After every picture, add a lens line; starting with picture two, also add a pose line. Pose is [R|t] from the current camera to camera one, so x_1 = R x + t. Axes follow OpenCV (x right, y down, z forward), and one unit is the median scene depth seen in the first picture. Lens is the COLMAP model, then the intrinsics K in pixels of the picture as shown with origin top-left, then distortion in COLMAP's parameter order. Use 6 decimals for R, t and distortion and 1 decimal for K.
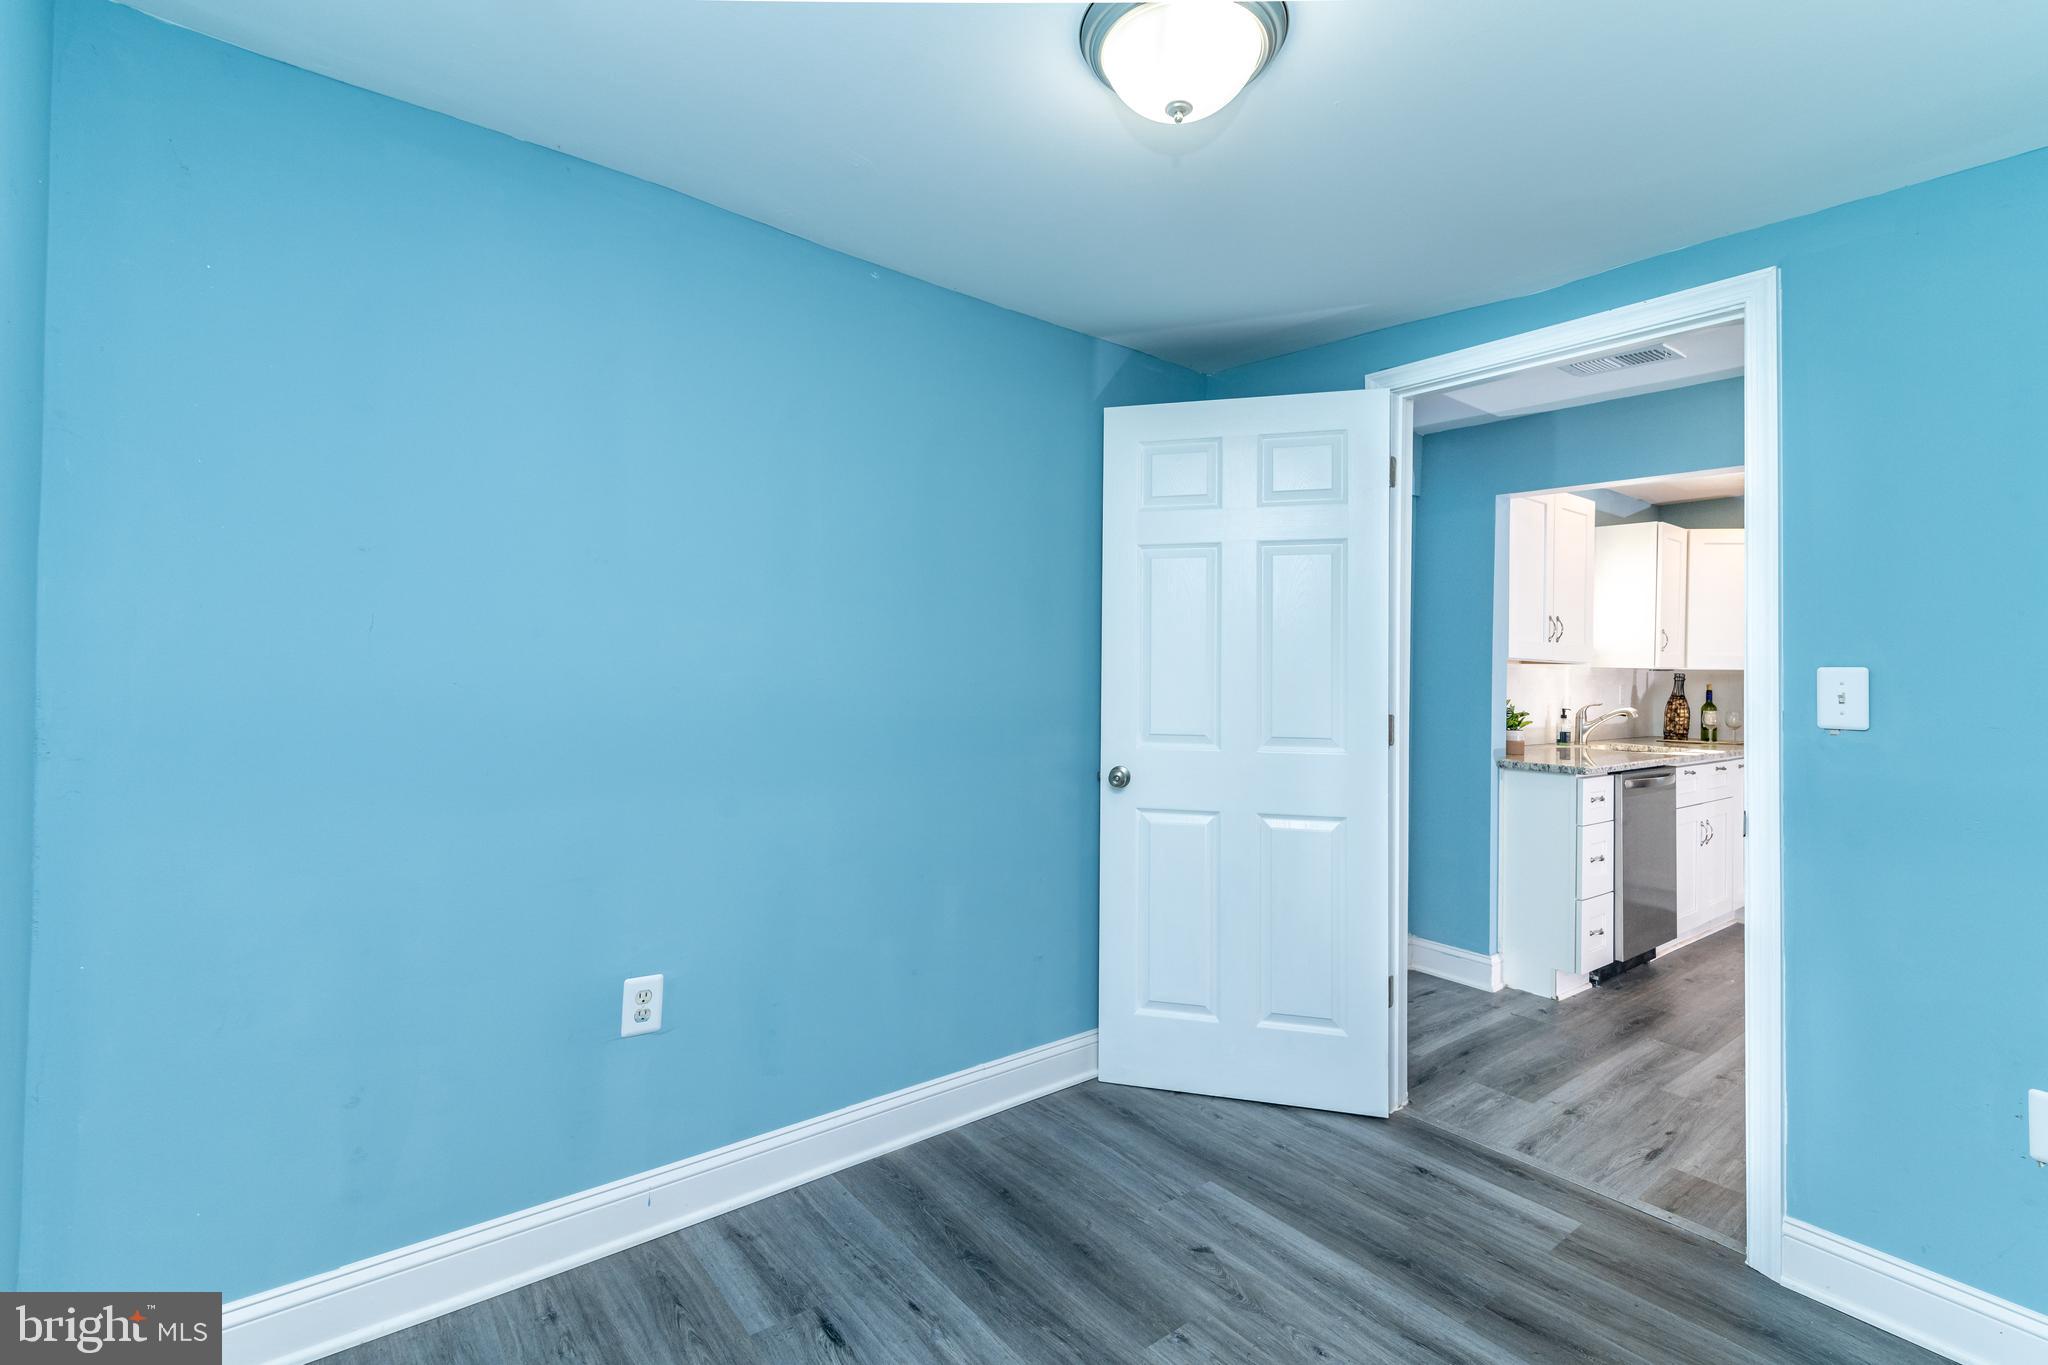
lens RADIAL K [[922.1, 0, 1025.9], [0, 922.1, 666.5], [0, 0, 1]] dist [0.002530, 0.000163]
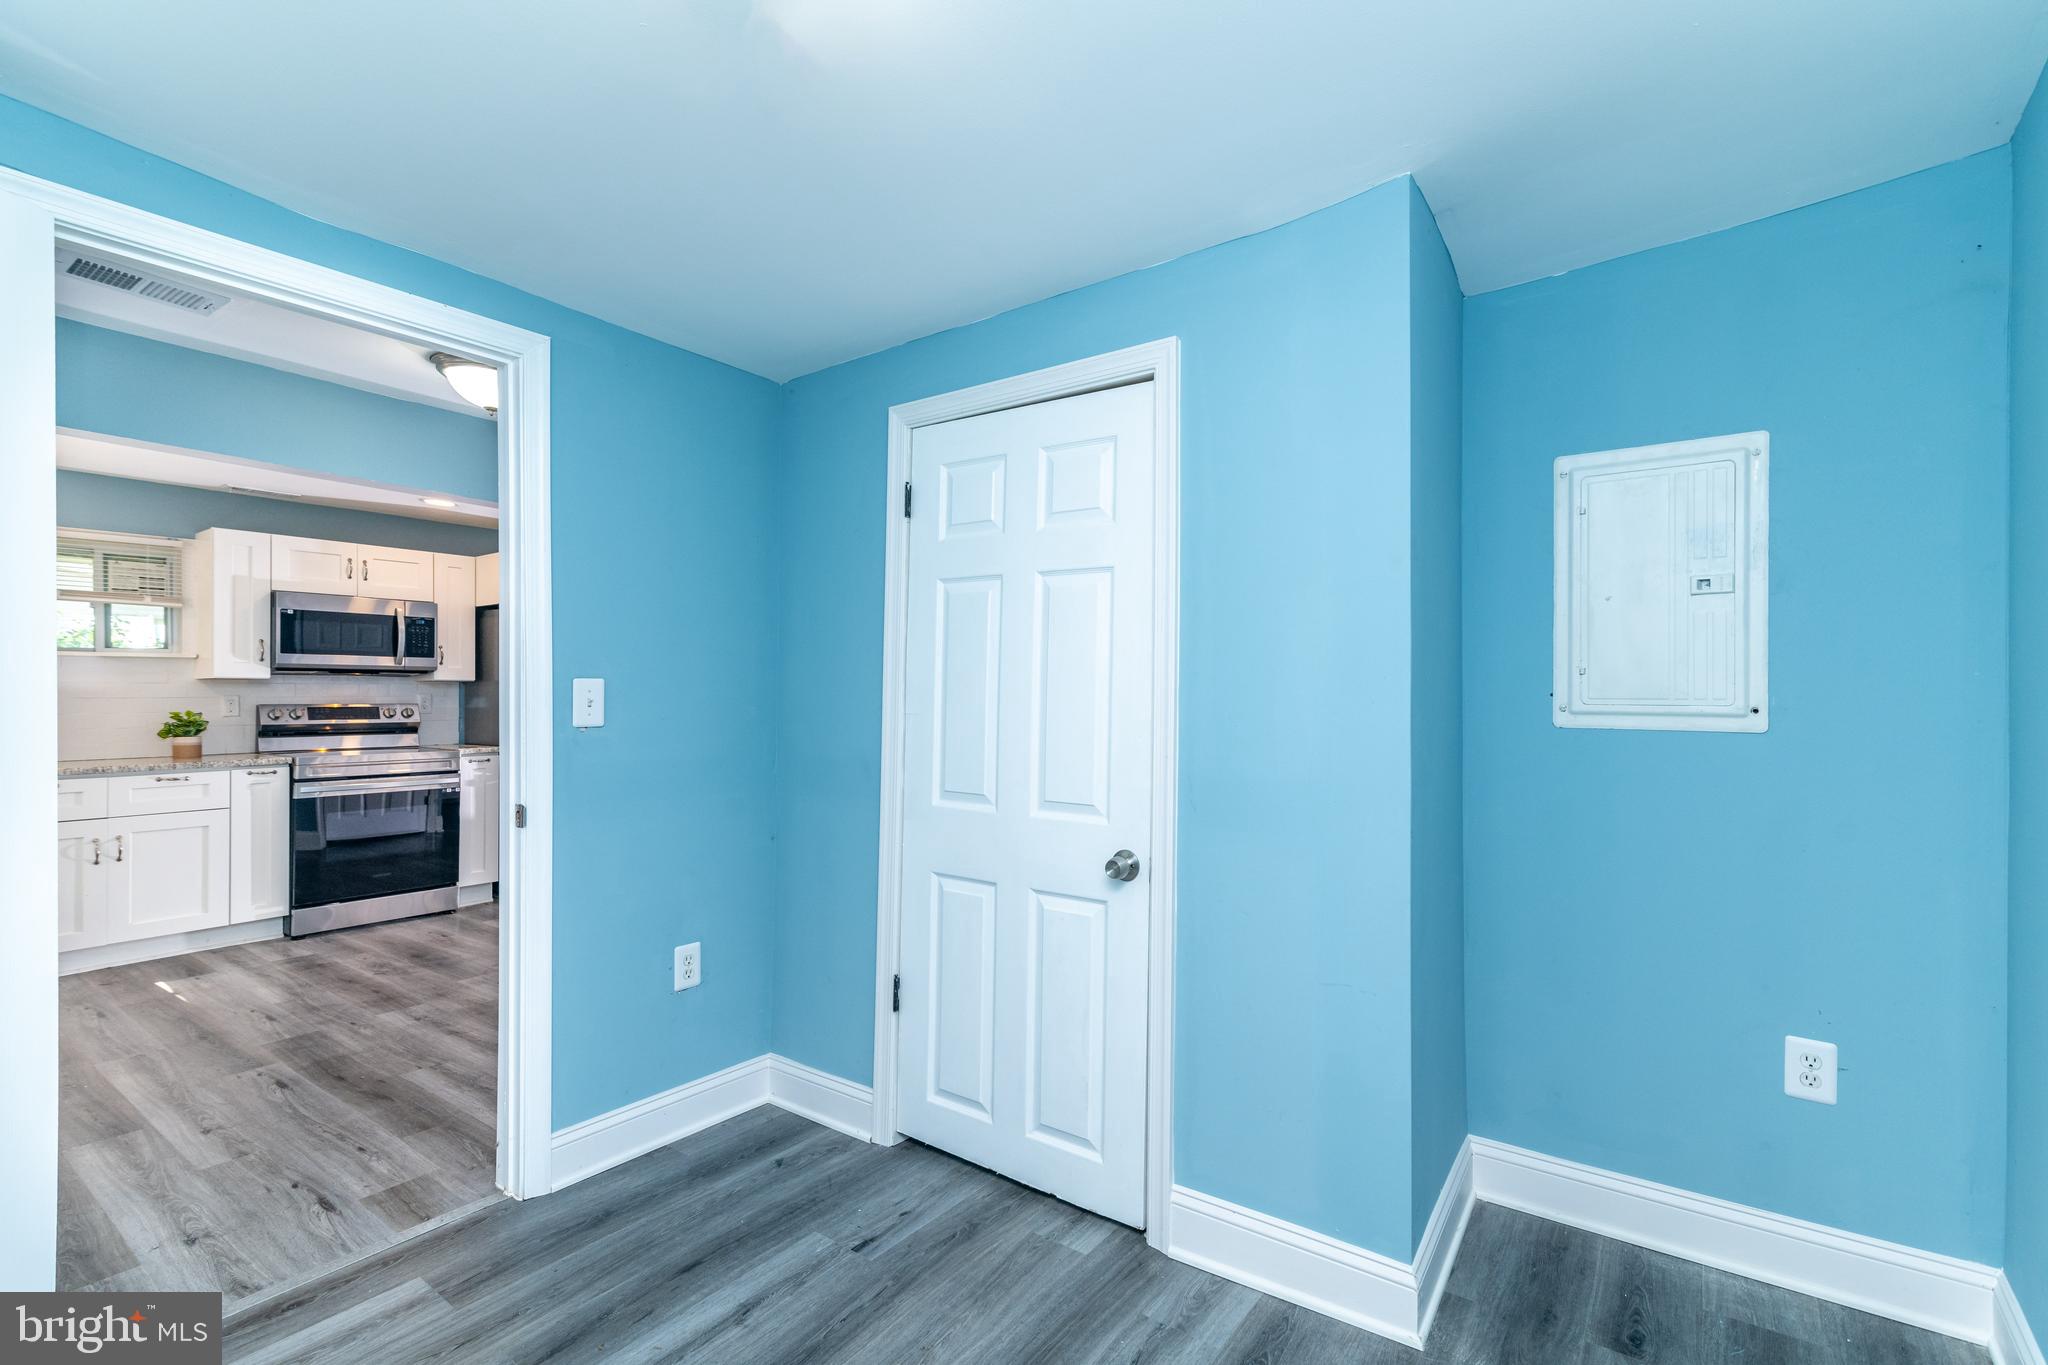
lens RADIAL K [[922.1, 0, 1023.1], [0, 922.1, 679.5], [0, 0, 1]] dist [0.002530, 0.000163]
pose [[-0.254443, -0.007166, 0.967061, -0.437751], [-0.004400, 0.999971, 0.006252, -0.007373], [-0.967078, -0.002664, -0.254467, 0.633068]]
